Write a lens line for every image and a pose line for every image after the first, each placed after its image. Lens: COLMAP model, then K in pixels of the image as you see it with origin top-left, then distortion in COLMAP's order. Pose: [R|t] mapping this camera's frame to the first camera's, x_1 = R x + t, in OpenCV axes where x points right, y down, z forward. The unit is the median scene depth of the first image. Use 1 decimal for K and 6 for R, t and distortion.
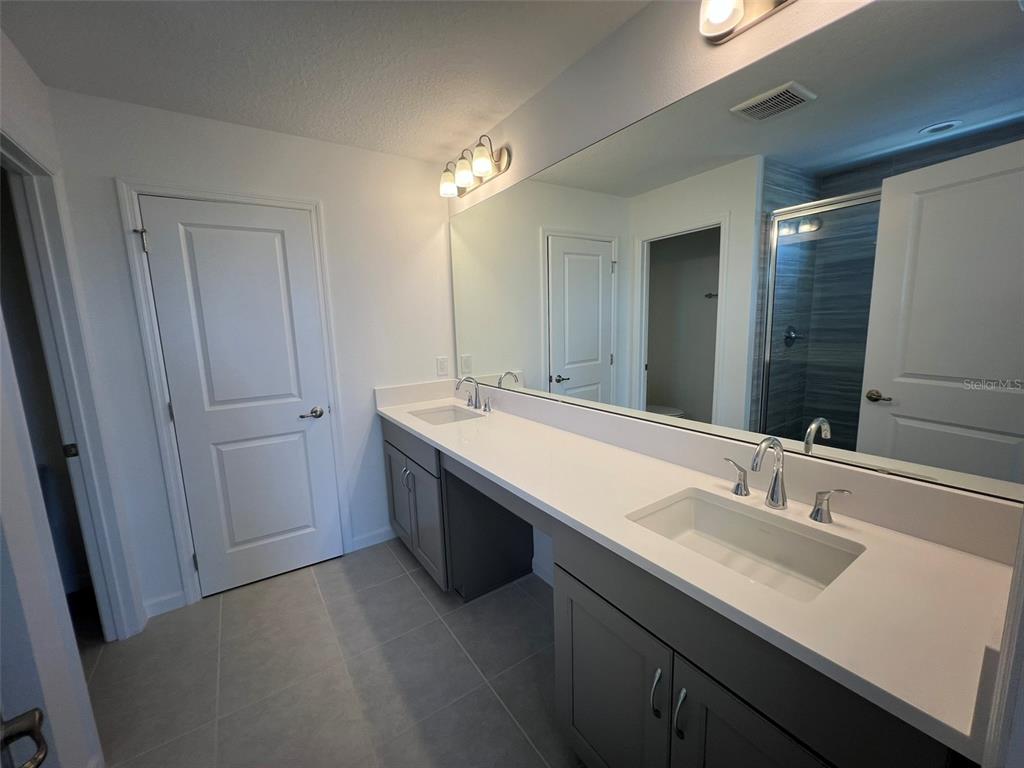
lens RADIAL K [[410.2, 0, 512.7], [0, 410.2, 383.5], [0, 0, 1]] dist [-0.004065, 0.000270]
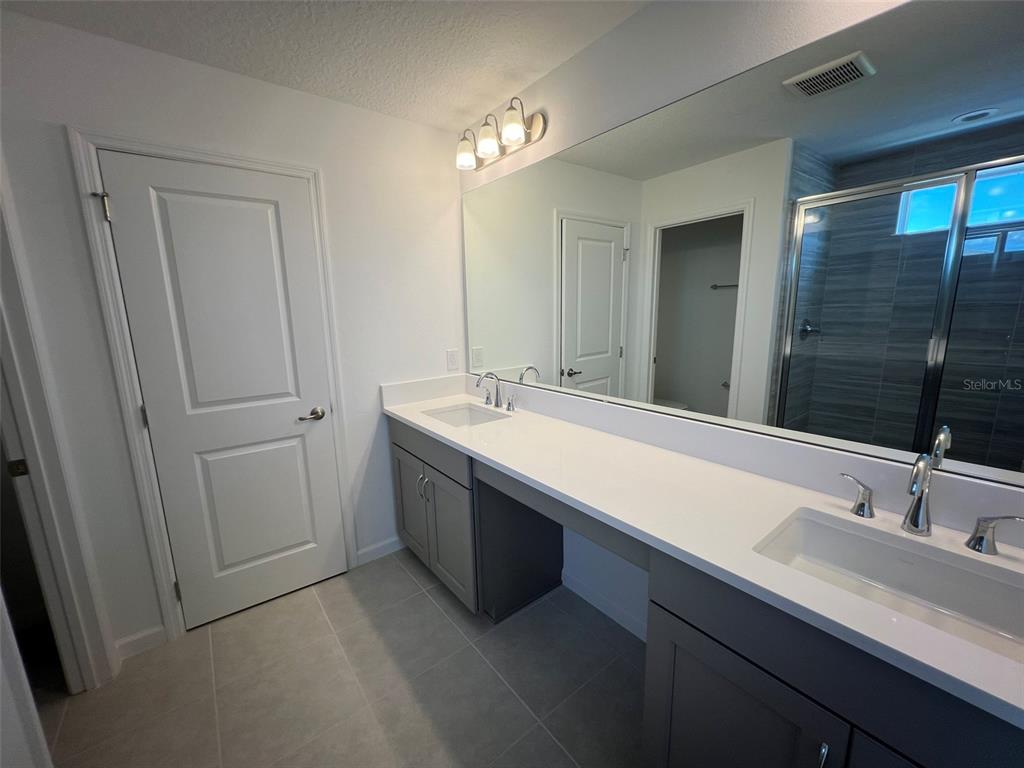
lens RADIAL K [[410.2, 0, 514.6], [0, 410.2, 383.9], [0, 0, 1]] dist [-0.004065, 0.000270]
pose [[0.997312, -0.002142, 0.073242, -0.134138], [0.000104, 0.999613, 0.027825, -0.018126], [-0.073273, -0.027743, 0.996926, 0.107883]]
